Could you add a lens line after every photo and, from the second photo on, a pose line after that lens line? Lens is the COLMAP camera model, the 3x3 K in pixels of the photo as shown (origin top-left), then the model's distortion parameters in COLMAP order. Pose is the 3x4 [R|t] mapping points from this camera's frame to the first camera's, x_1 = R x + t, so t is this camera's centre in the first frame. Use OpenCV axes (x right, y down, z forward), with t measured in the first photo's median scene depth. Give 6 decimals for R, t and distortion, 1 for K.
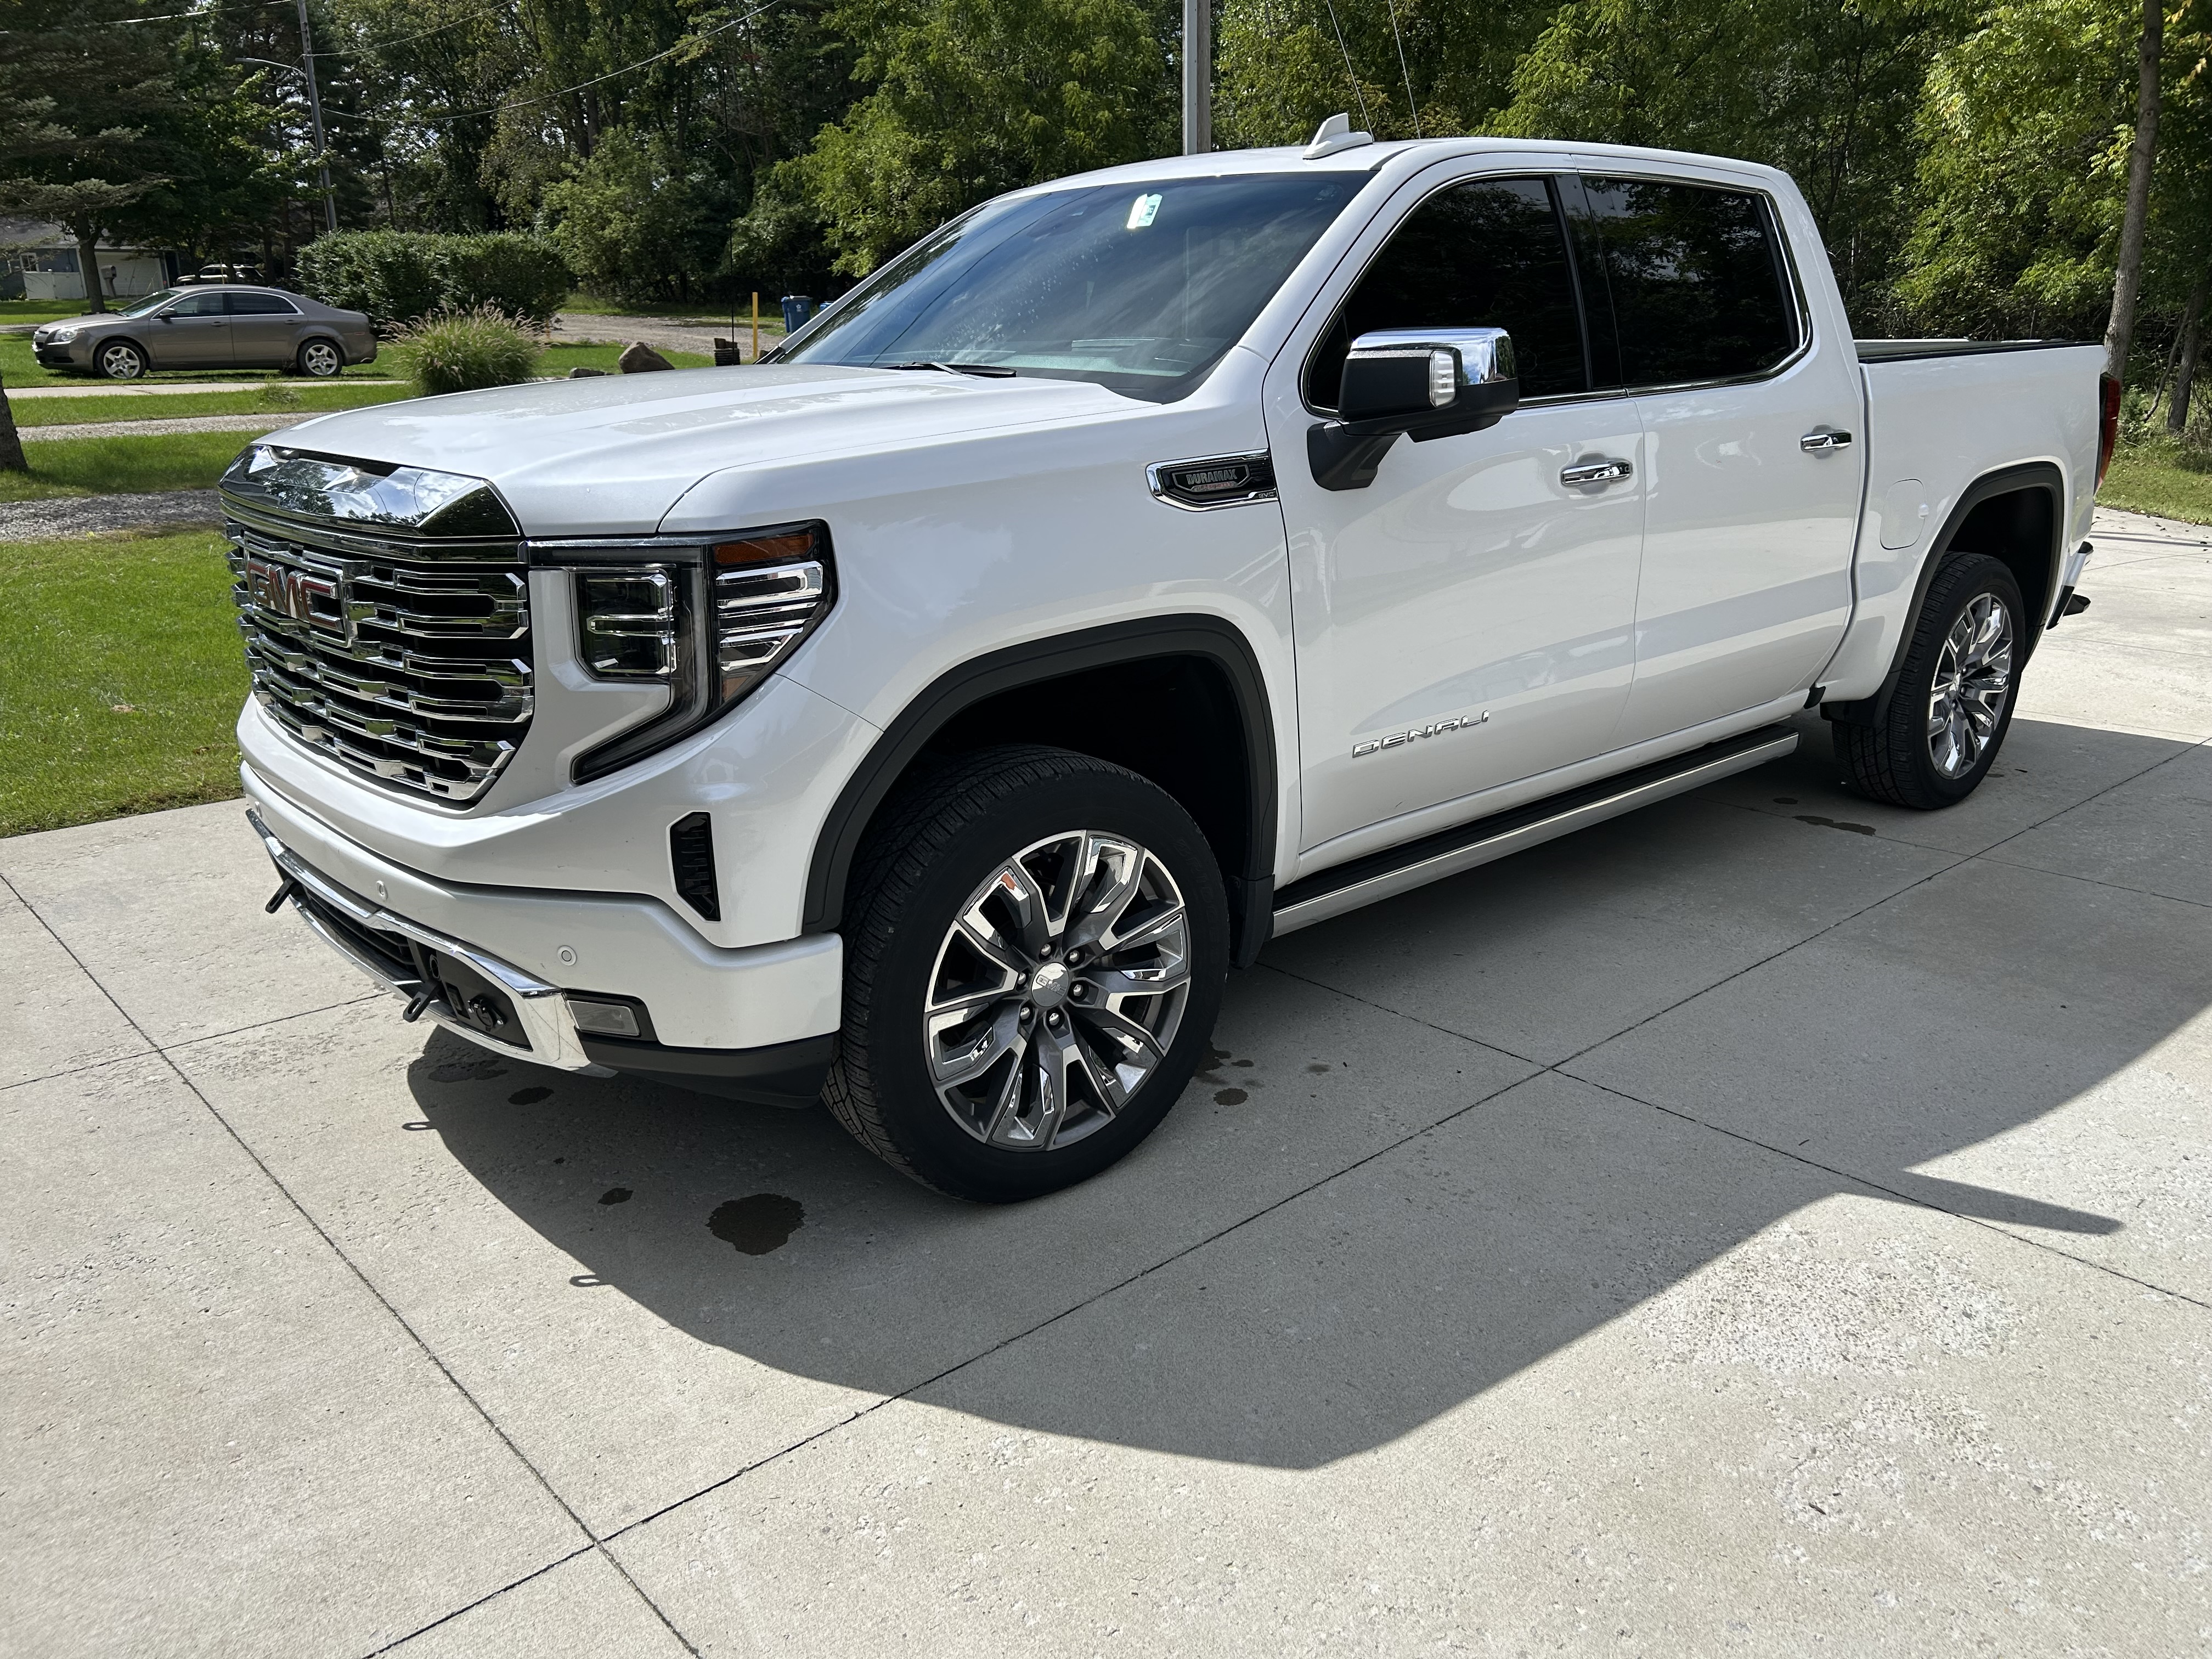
lens RADIAL K [[1662.8, 0, 1098.5], [0, 1662.8, 834.5], [0, 0, 1]] dist [0.065499, -0.081745]
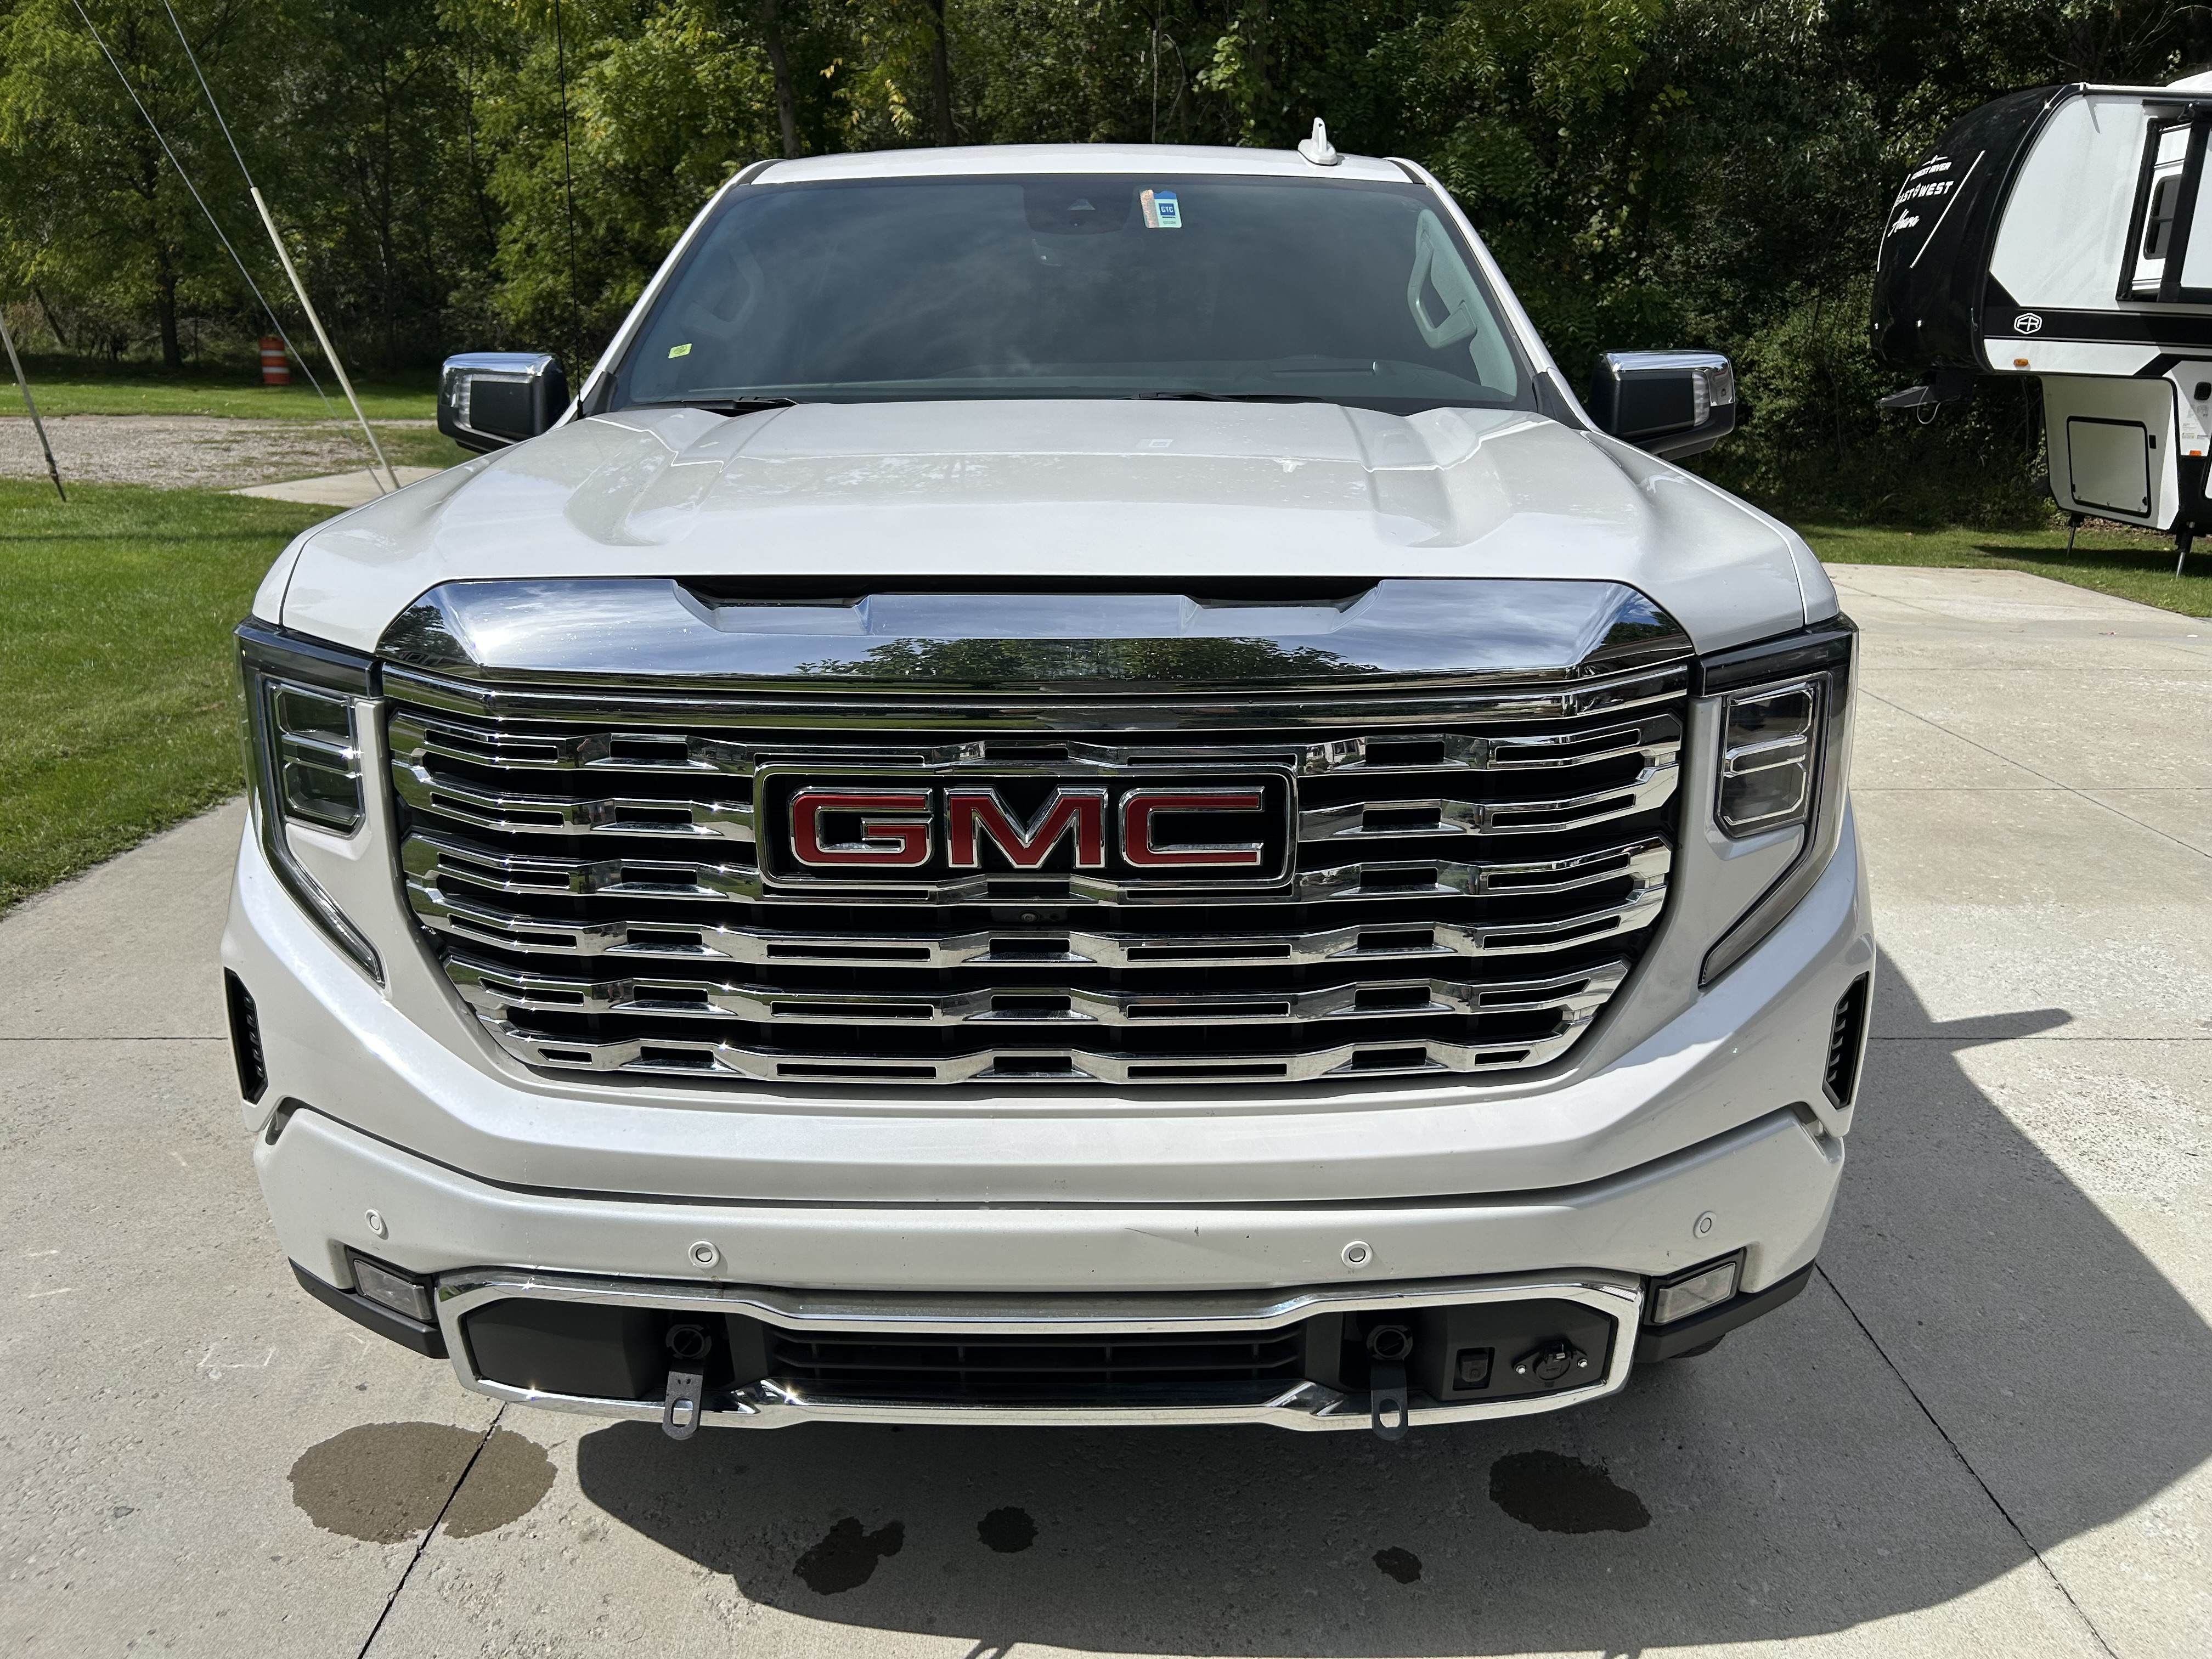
lens RADIAL K [[1662.8, 0, 1098.5], [0, 1662.8, 834.5], [0, 0, 1]] dist [0.065499, -0.081745]
pose [[0.667533, -0.200550, 0.717063, -0.869307], [0.203848, 0.975473, 0.083056, -0.182388], [-0.716132, 0.090729, 0.692042, 0.598855]]
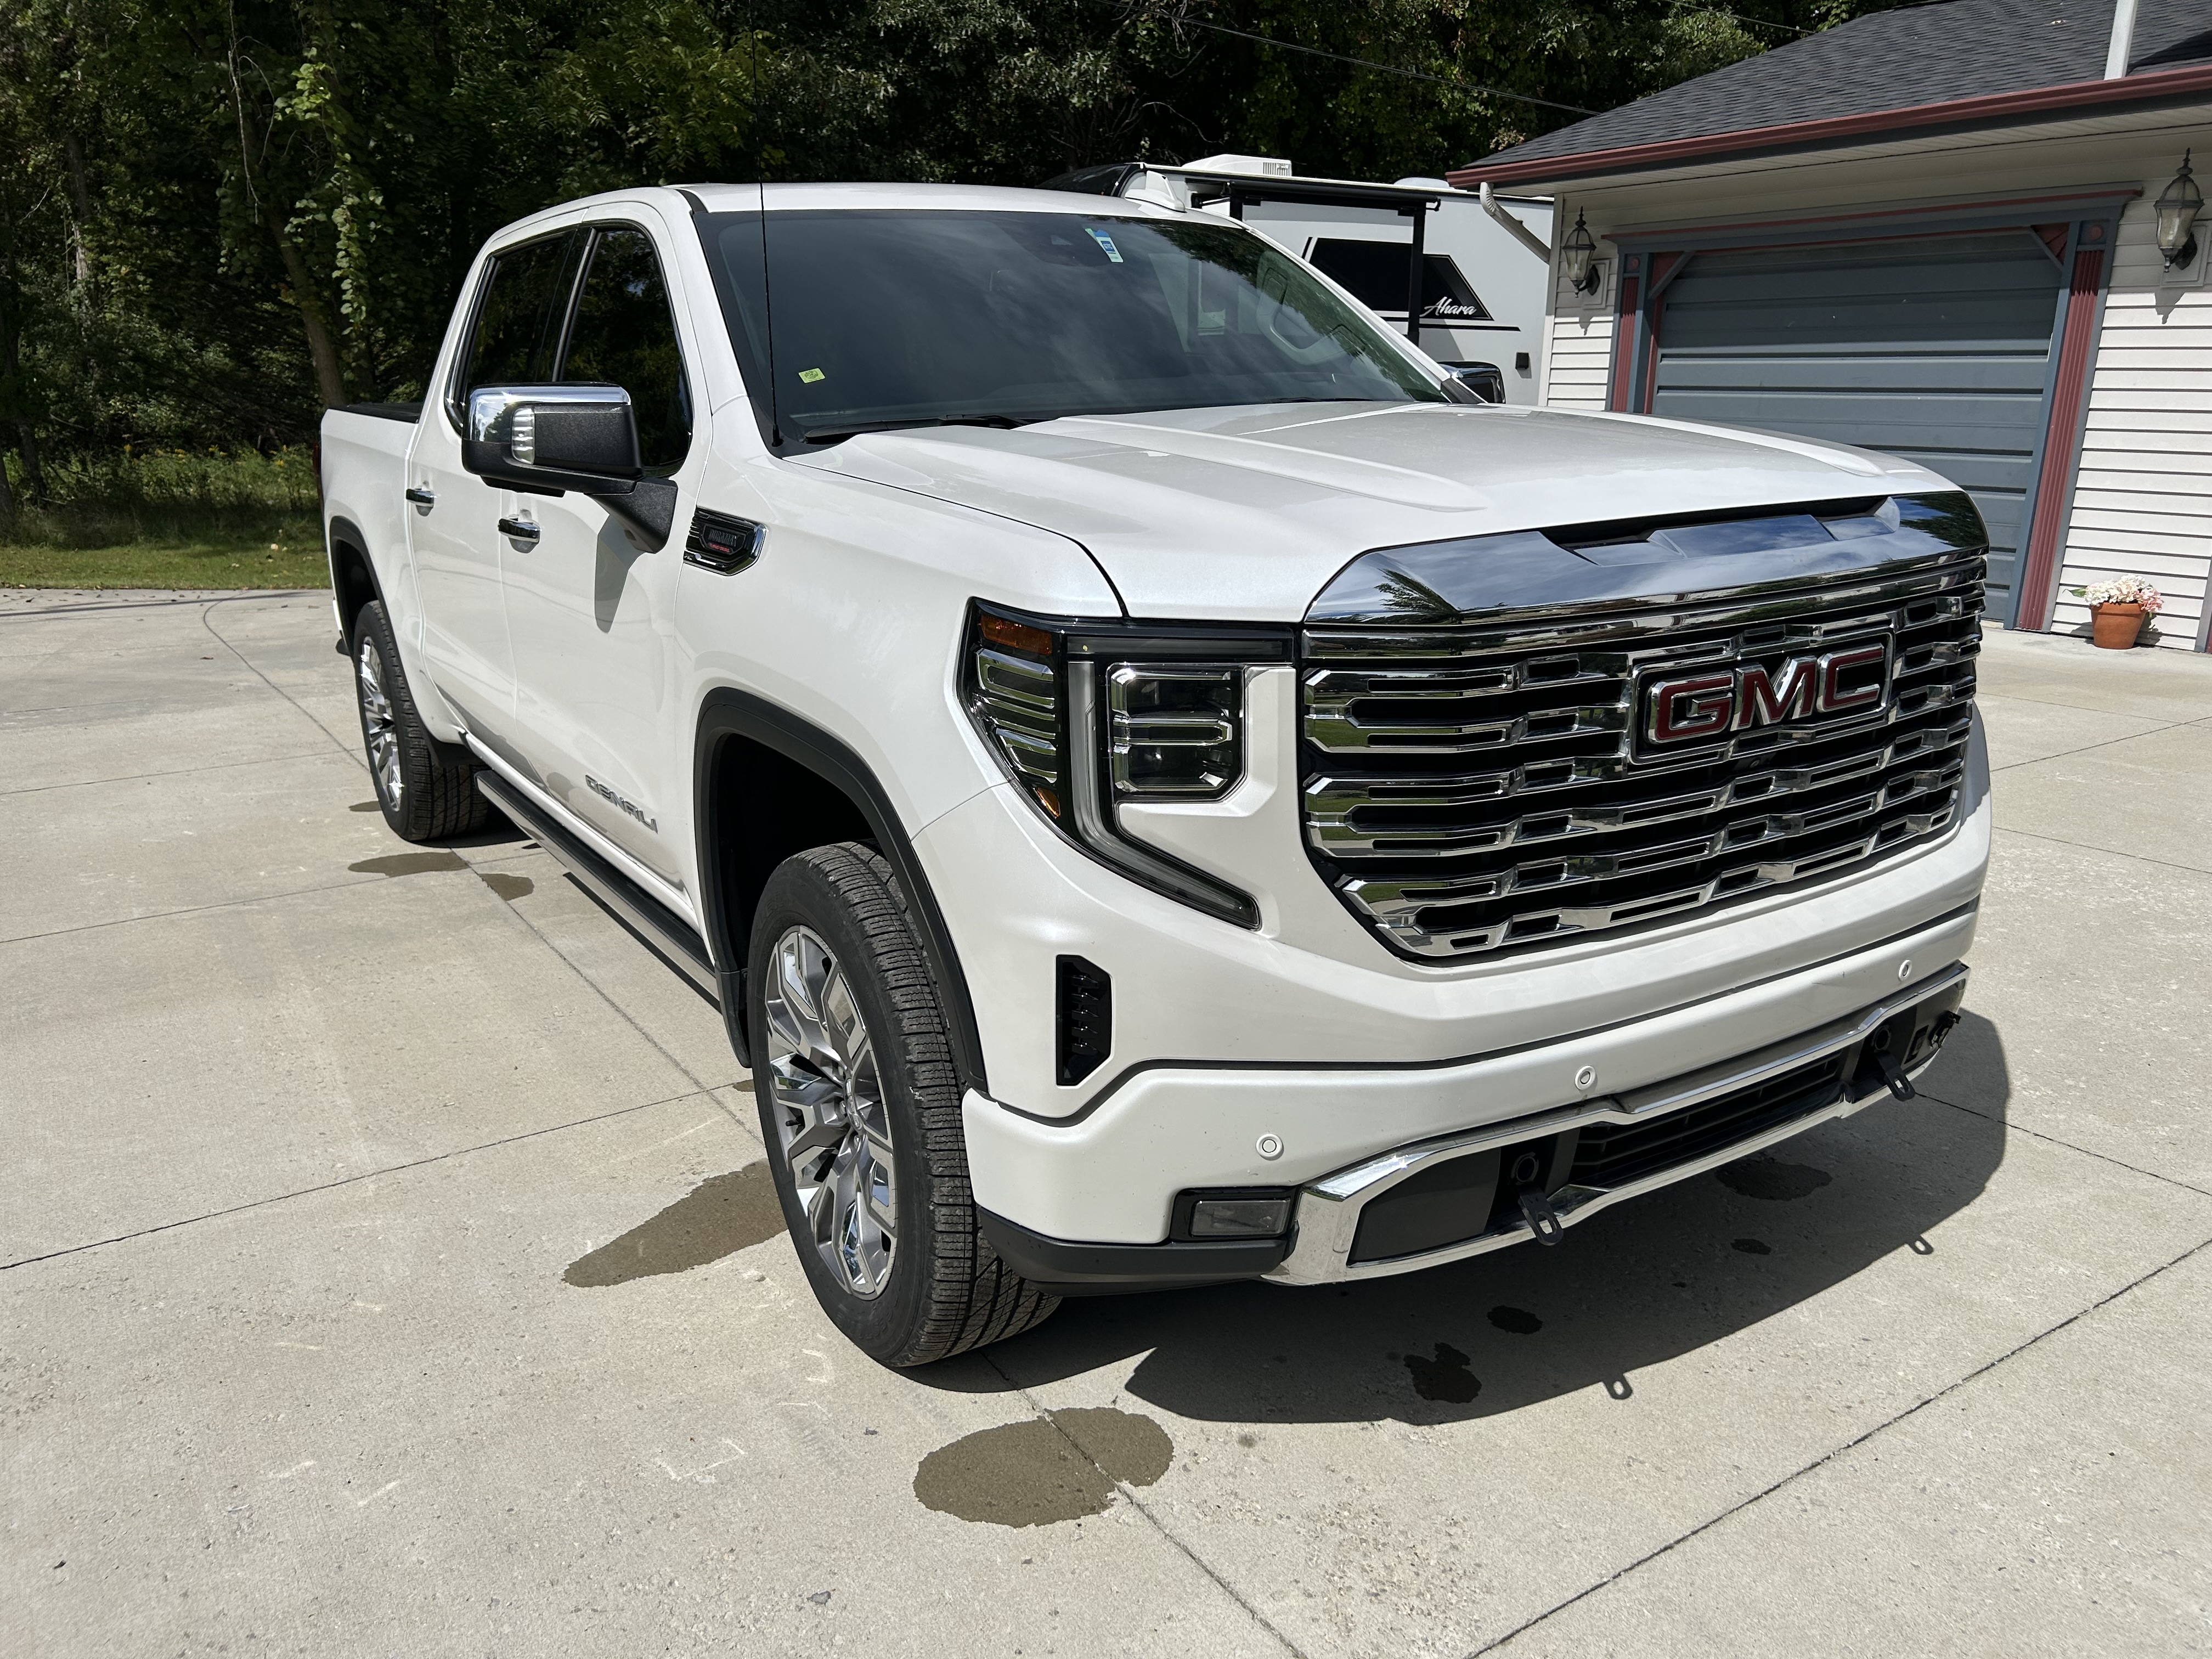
lens RADIAL K [[1662.8, 0, 1098.5], [0, 1662.8, 834.5], [0, 0, 1]] dist [0.065499, -0.081745]
pose [[0.156412, -0.253592, 0.954582, -1.312740], [0.297846, 0.933596, 0.199213, -0.339500], [-0.941713, 0.253159, 0.221557, 1.190022]]
